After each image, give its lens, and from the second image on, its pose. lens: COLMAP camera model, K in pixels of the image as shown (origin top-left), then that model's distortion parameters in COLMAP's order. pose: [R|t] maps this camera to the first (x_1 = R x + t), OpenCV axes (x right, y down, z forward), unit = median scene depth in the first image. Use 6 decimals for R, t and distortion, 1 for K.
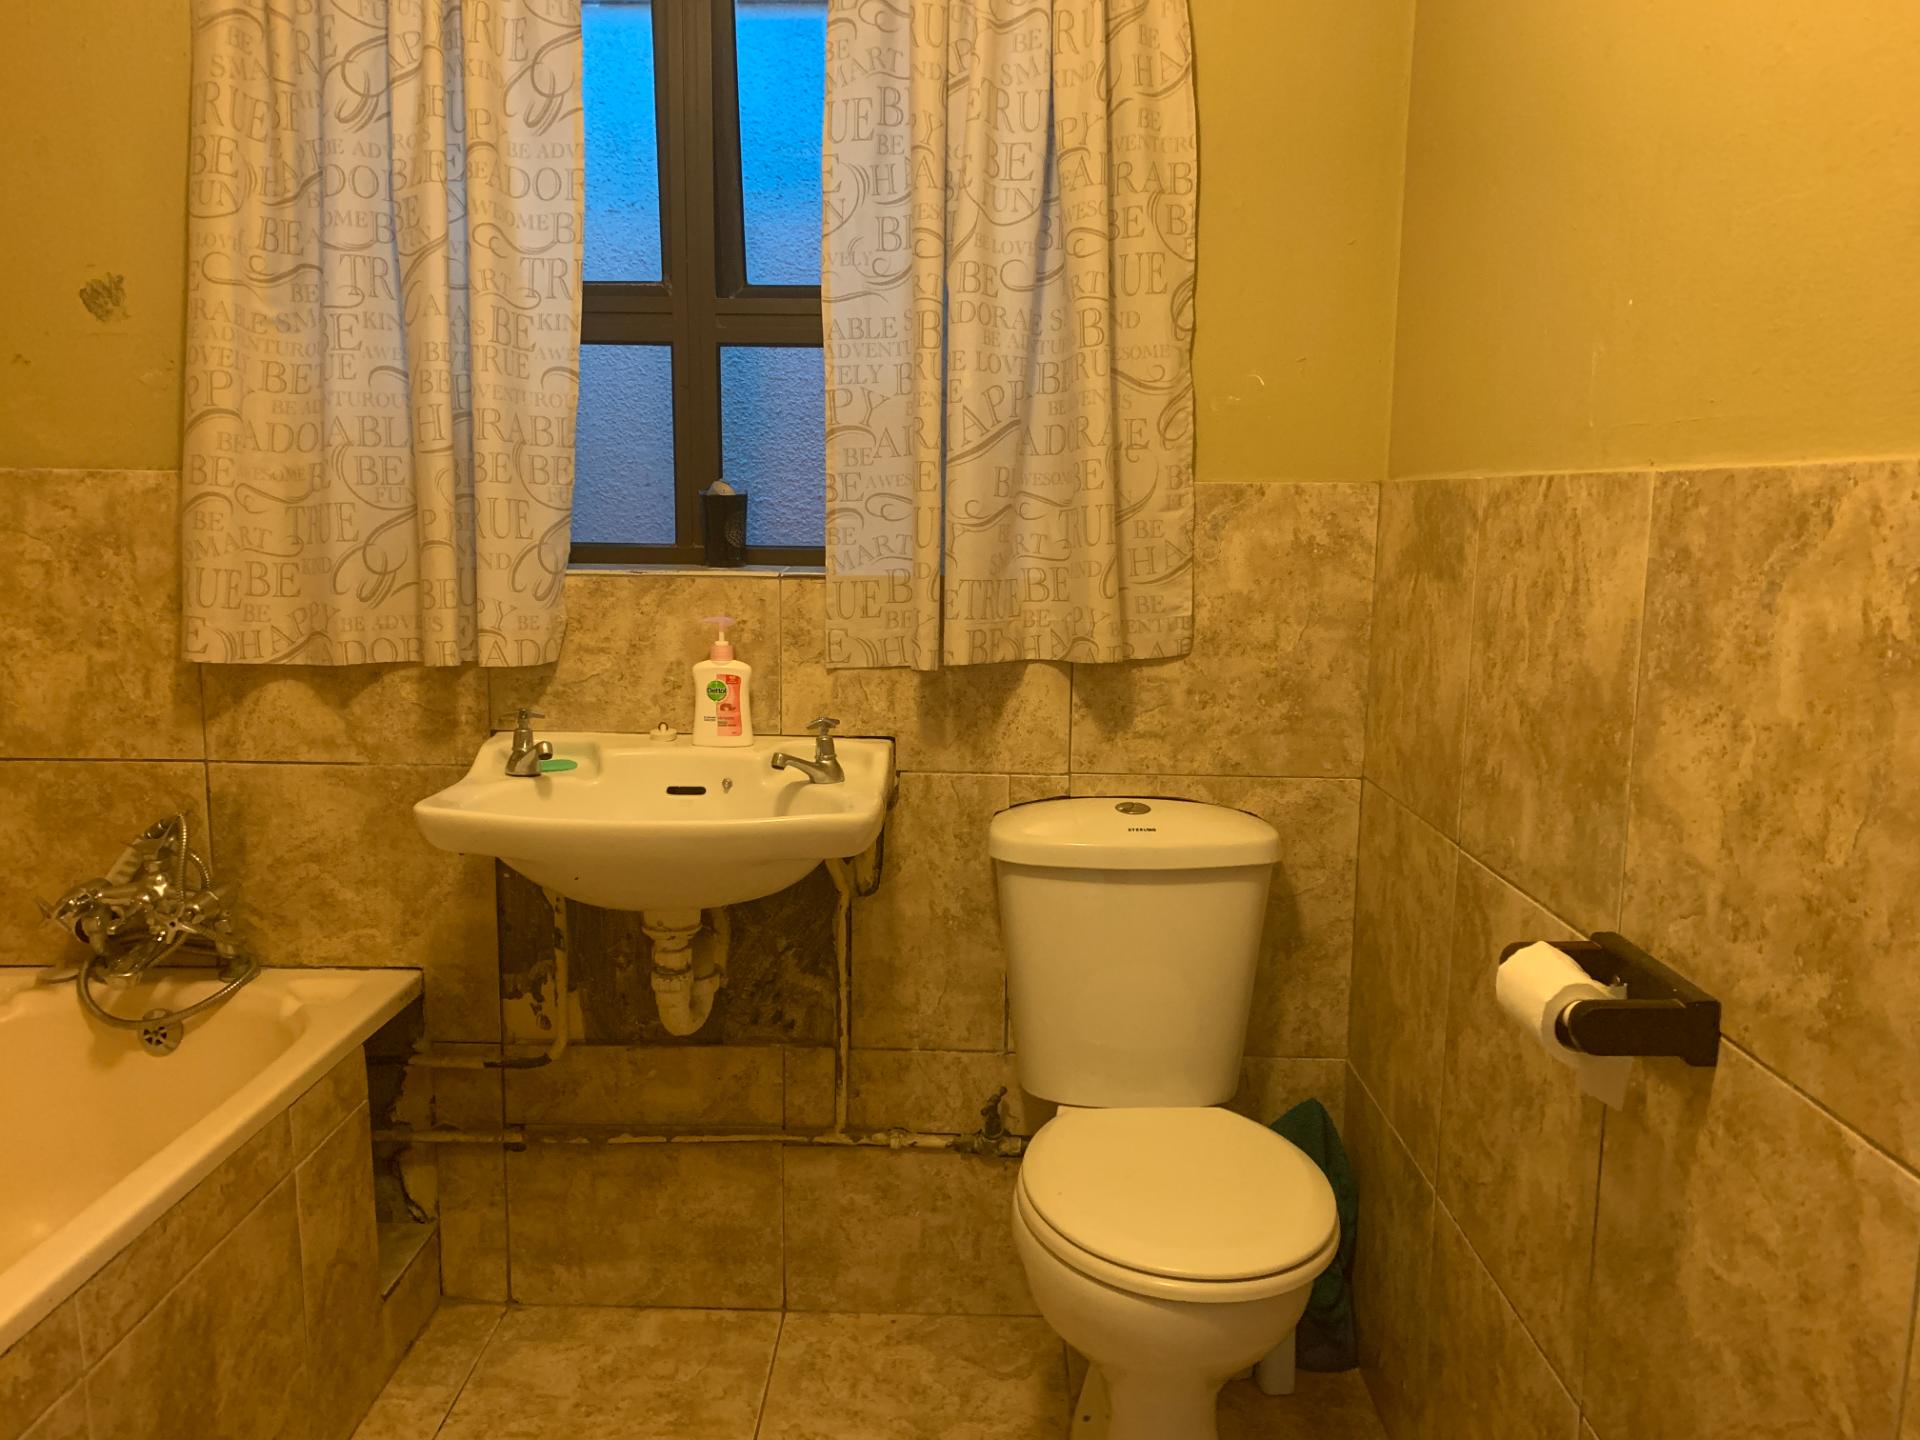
lens RADIAL K [[1450.6, 0, 948.8], [0, 1450.6, 712.0], [0, 0, 1]] dist [0.095770, -0.221013]
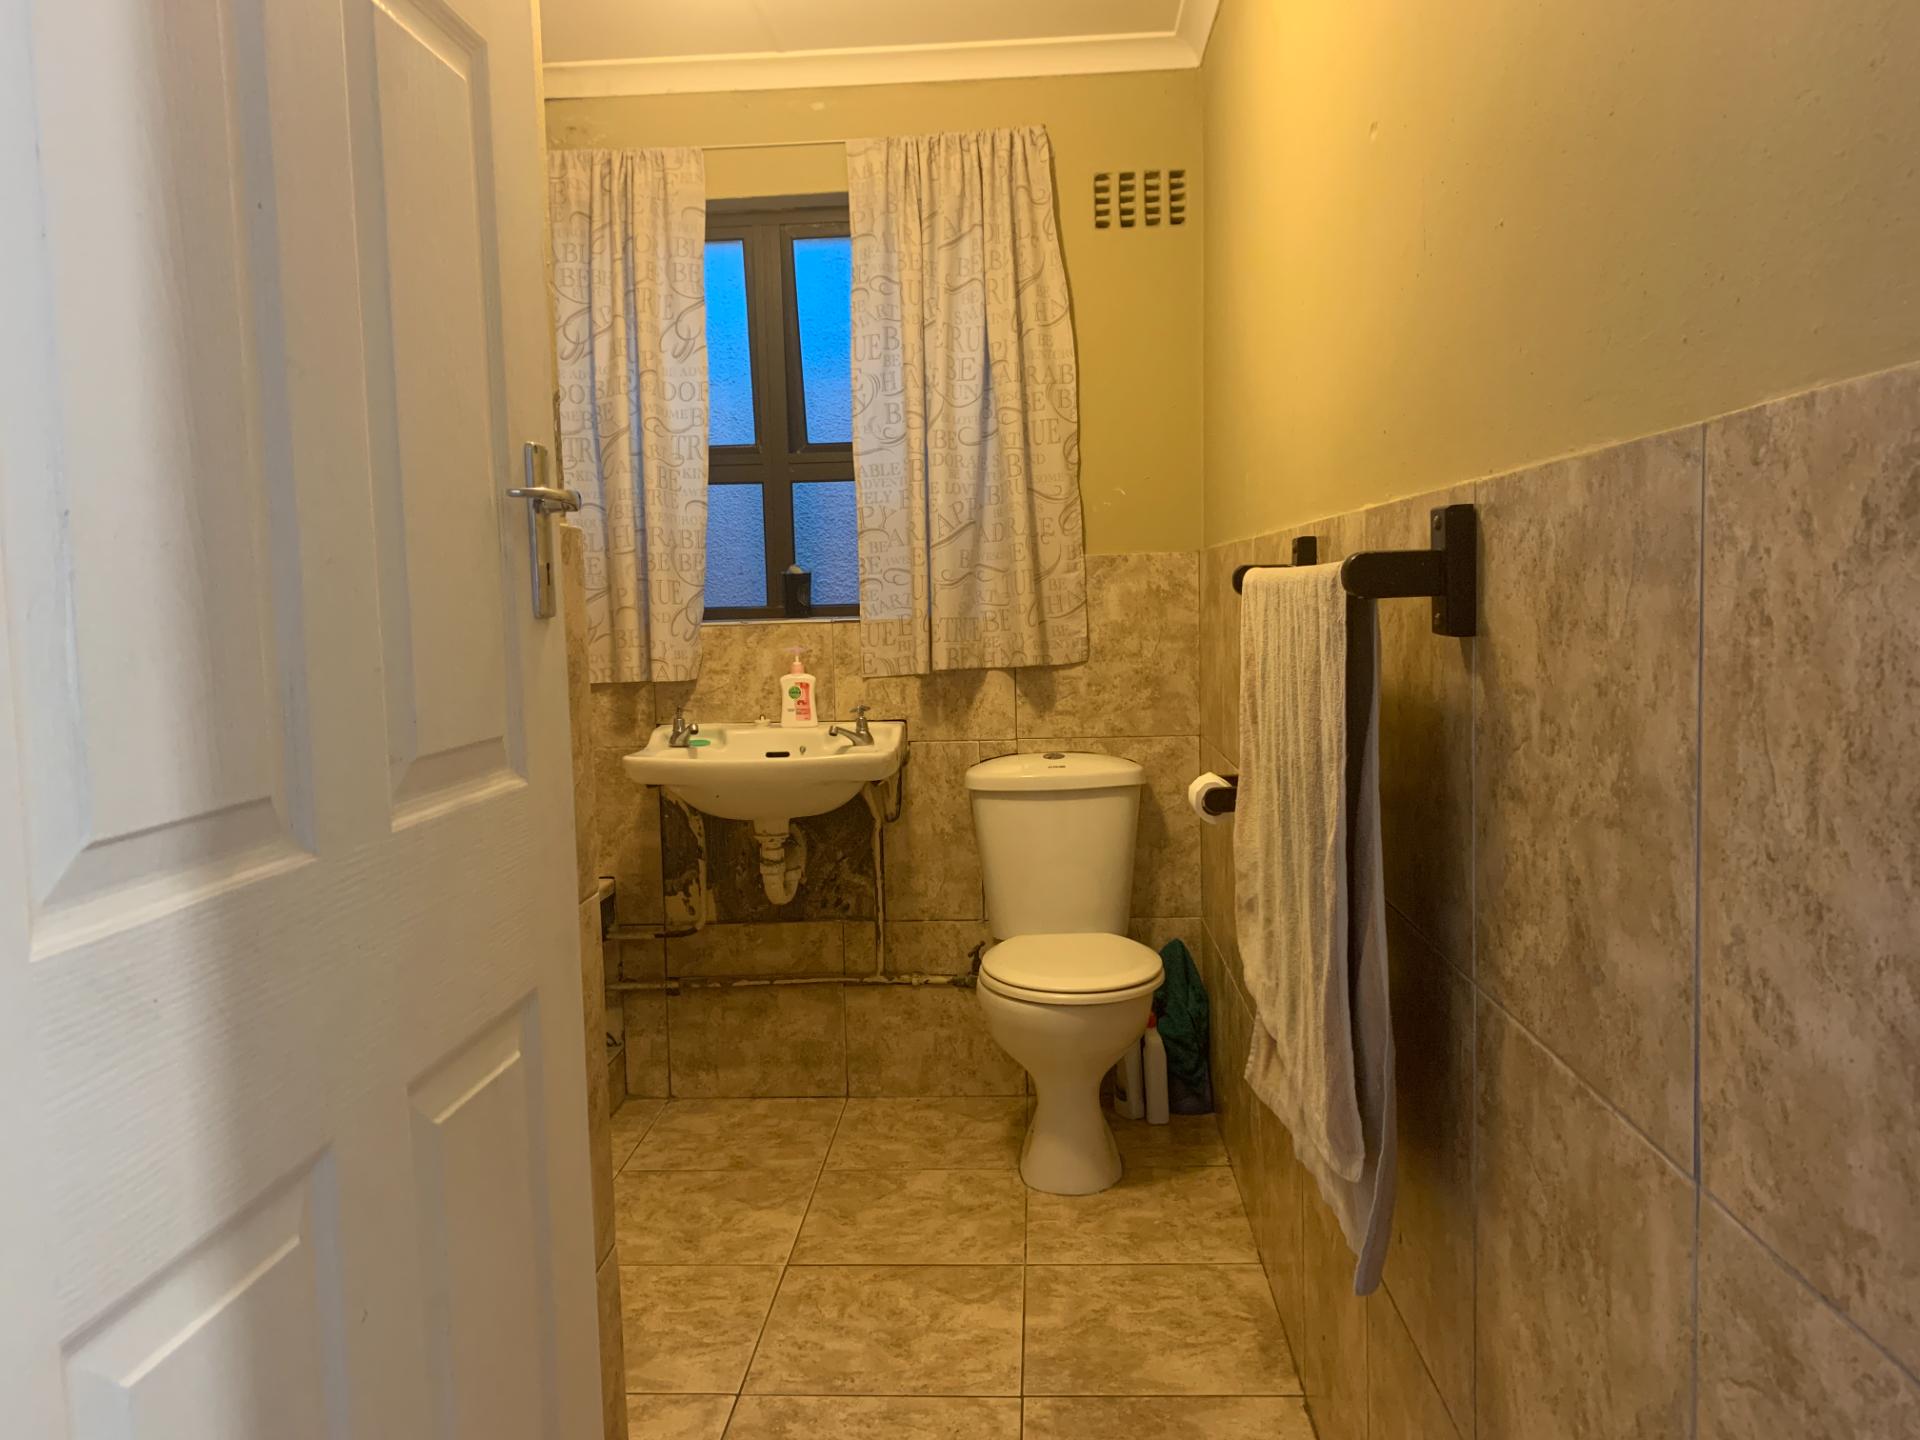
lens RADIAL K [[1570.9, 0, 960.0], [0, 1570.9, 720.0], [0, 0, 1]] dist [0.116919, -0.006817]
pose [[0.998590, -0.033142, -0.041466, 0.096287], [0.030499, 0.997558, -0.062831, 0.131781], [0.043447, 0.061478, 0.997162, -0.743349]]
